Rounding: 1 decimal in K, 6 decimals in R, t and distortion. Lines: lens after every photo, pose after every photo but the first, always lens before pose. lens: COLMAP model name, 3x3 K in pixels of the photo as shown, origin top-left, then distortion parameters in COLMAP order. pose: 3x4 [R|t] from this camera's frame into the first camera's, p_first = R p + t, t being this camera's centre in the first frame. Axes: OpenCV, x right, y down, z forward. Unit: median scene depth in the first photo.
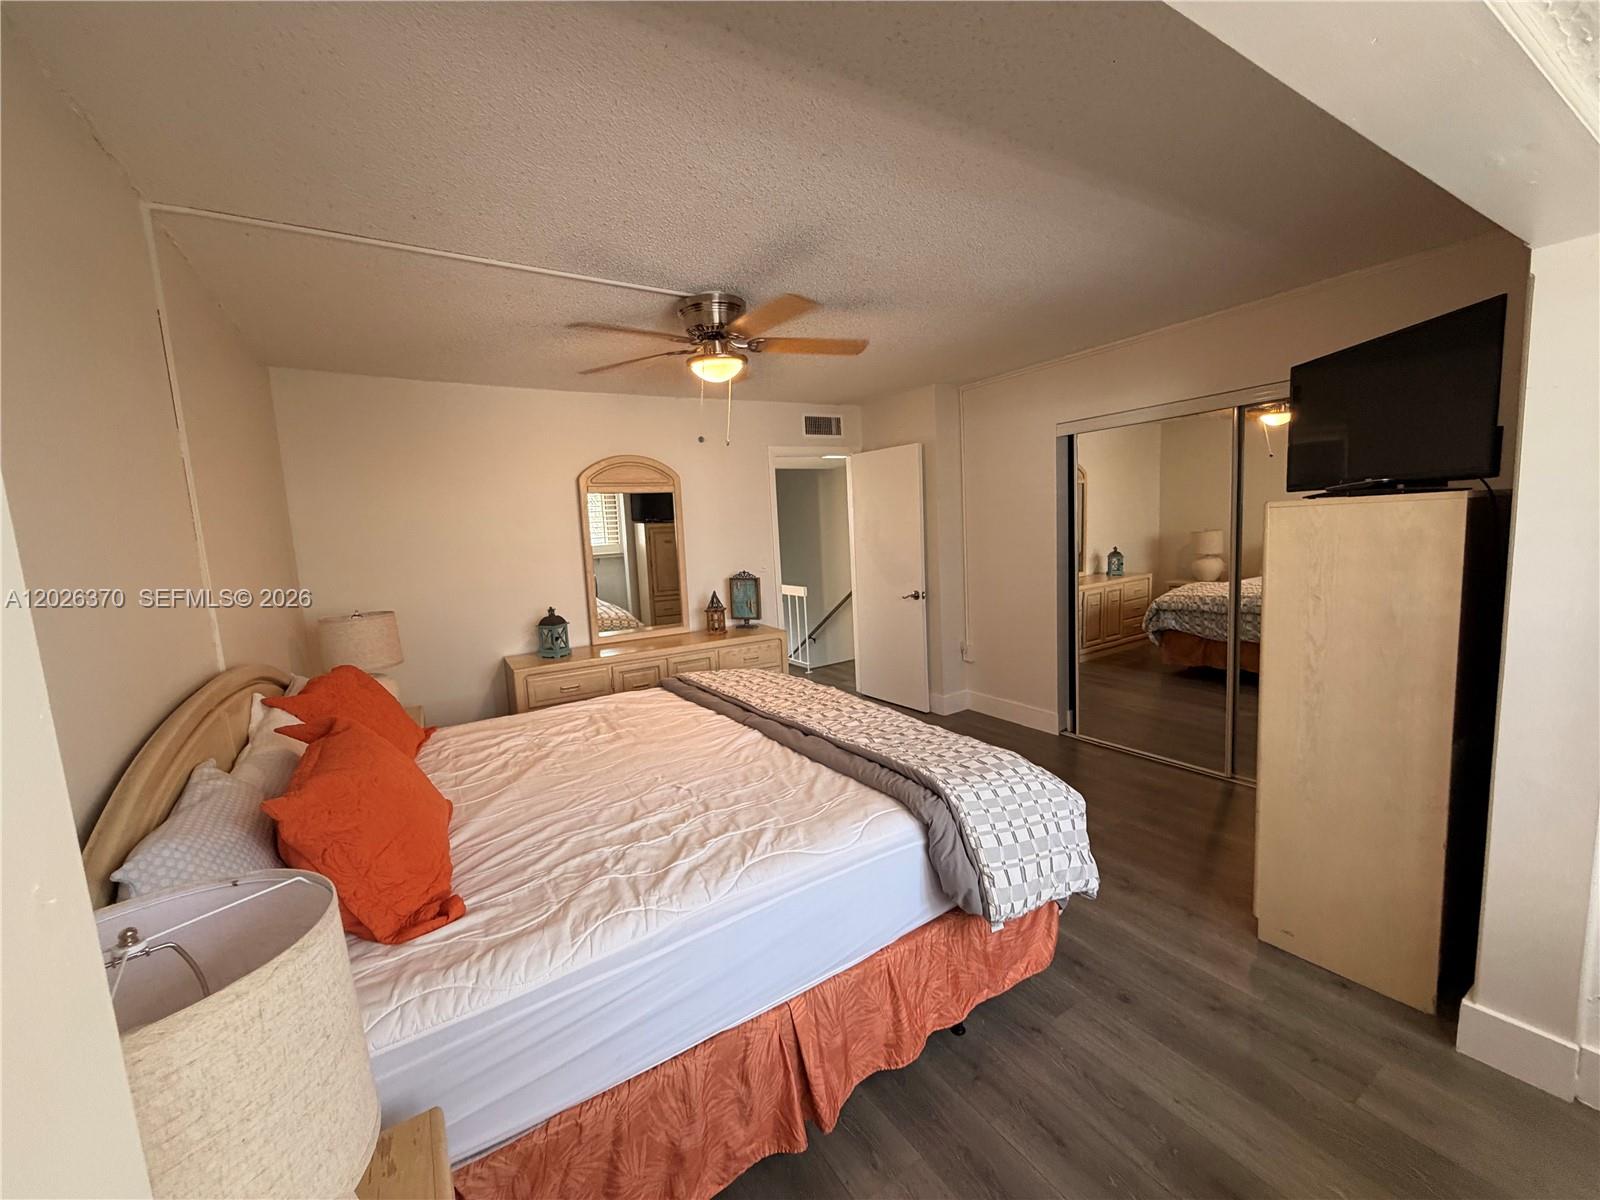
lens RADIAL K [[634.0, 0, 799.8], [0, 634.0, 594.4], [0, 0, 1]] dist [0.000381, 0.000157]
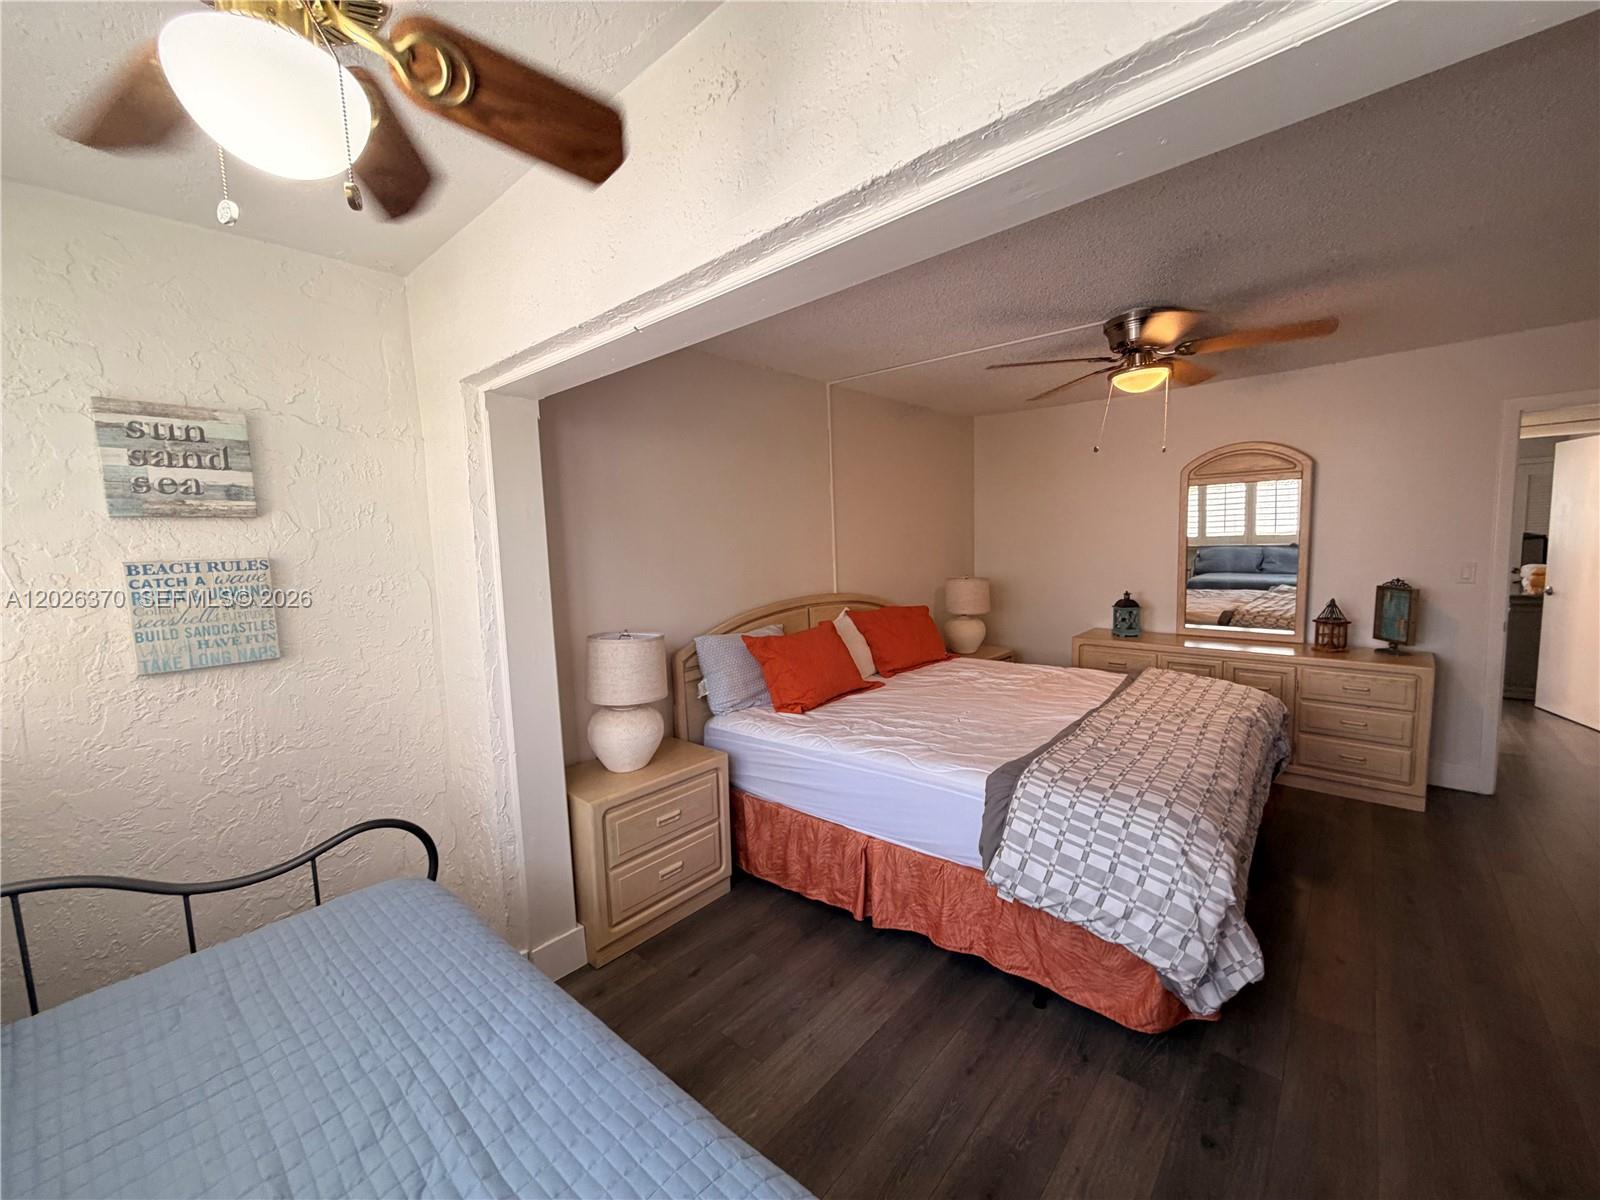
lens RADIAL K [[634.0, 0, 800.8], [0, 634.0, 603.8], [0, 0, 1]] dist [0.000381, 0.000157]
pose [[0.295629, 0.142994, -0.944540, 0.768585], [-0.088608, 0.988576, 0.121927, -0.066809], [0.951185, 0.047649, 0.304922, 0.174256]]
